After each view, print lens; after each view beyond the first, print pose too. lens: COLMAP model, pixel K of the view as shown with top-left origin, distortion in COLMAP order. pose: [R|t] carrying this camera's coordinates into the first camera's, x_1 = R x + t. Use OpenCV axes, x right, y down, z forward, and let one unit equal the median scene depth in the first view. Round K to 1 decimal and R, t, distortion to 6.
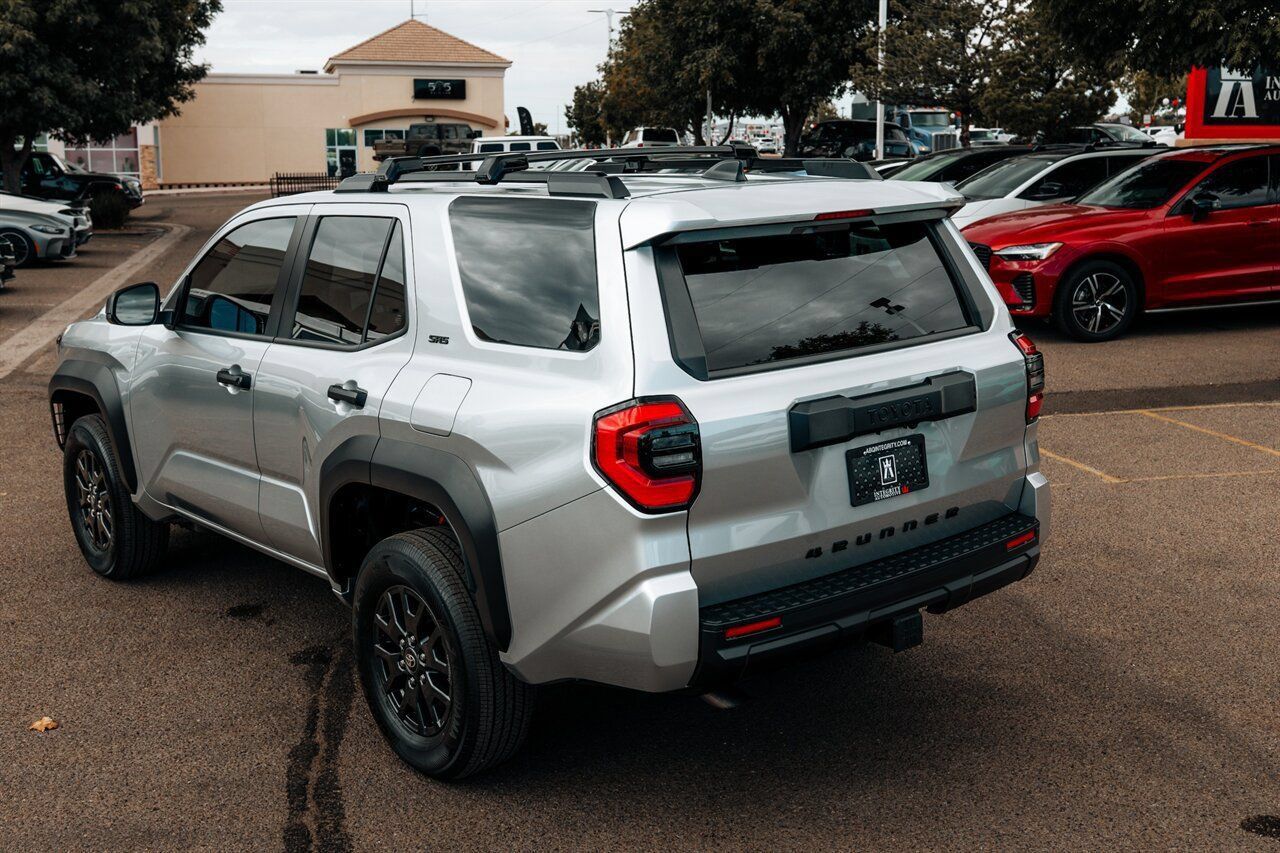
lens RADIAL K [[1414.8, 0, 654.4], [0, 1414.8, 413.4], [0, 0, 1]] dist [0.005113, -0.024900]
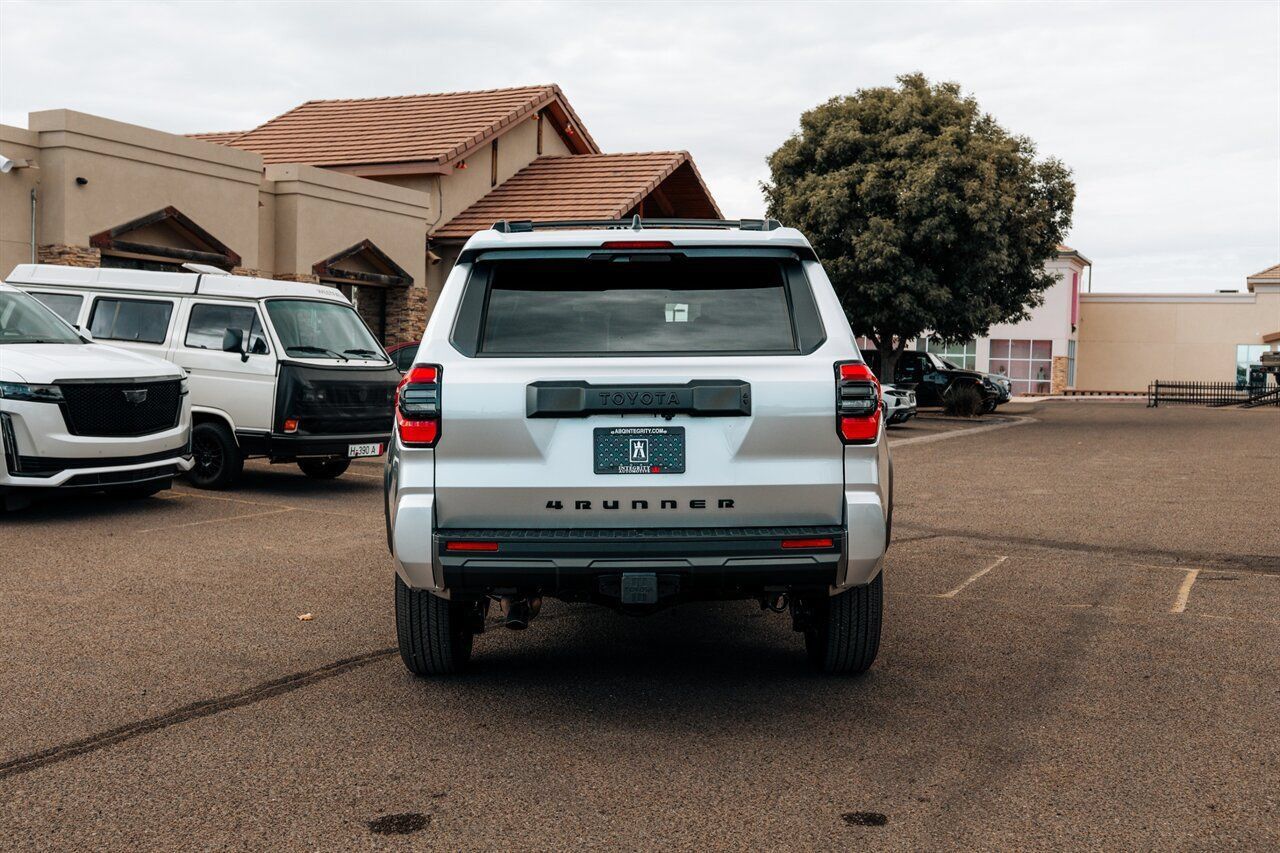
lens RADIAL K [[1317.5, 0, 640.0], [0, 1317.5, 426.5], [0, 0, 1]] dist [0.000424, 0.016245]
pose [[0.775210, 0.049624, -0.629751, 0.580508], [-0.137970, 0.986142, -0.092131, 0.082102], [0.616452, 0.158308, 0.771314, 0.090297]]
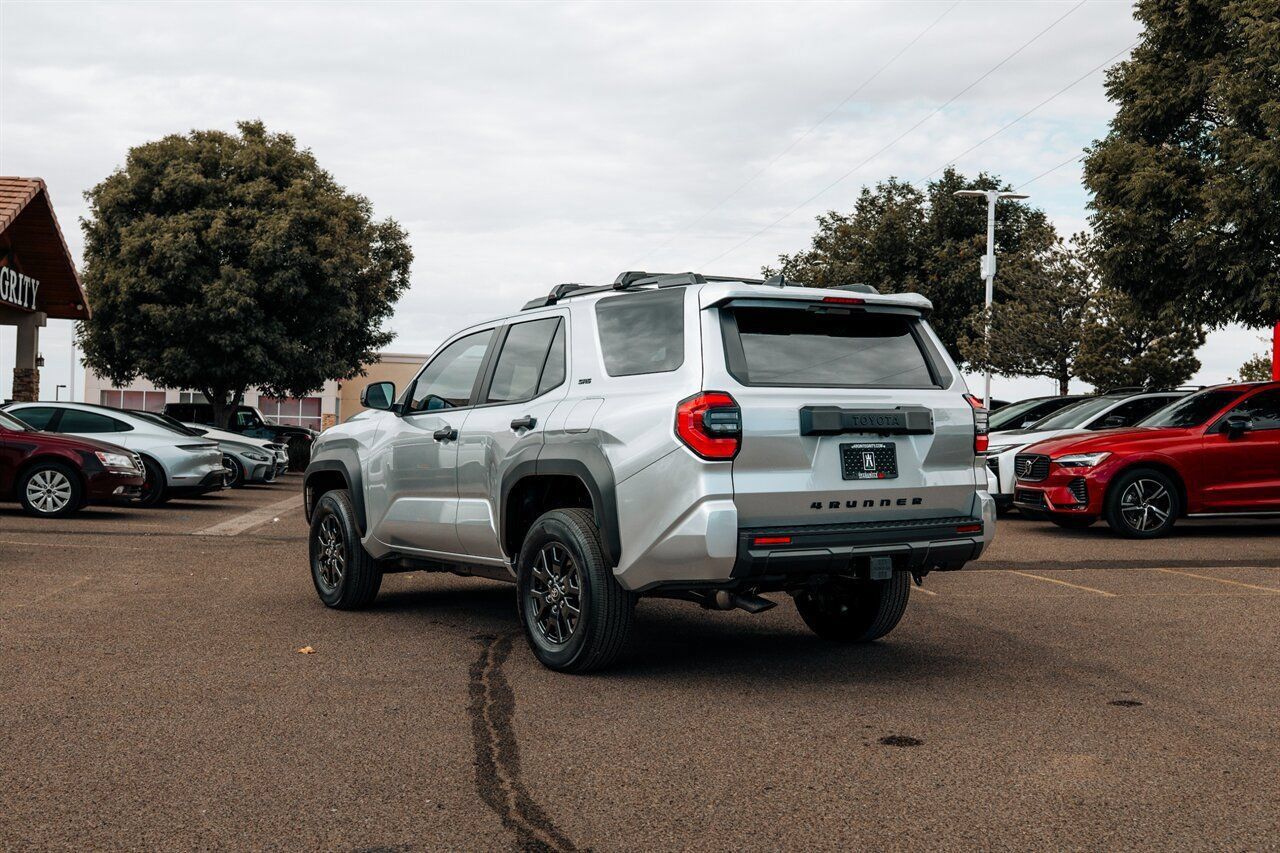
lens RADIAL K [[1366.6, 0, 634.2], [0, 1366.6, 461.1], [0, 0, 1]] dist [-0.000986, -0.005710]
pose [[0.993069, 0.028486, -0.114027, 0.054195], [-0.047245, 0.985100, -0.165366, 0.199195], [0.107617, 0.169607, 0.979618, -0.323982]]
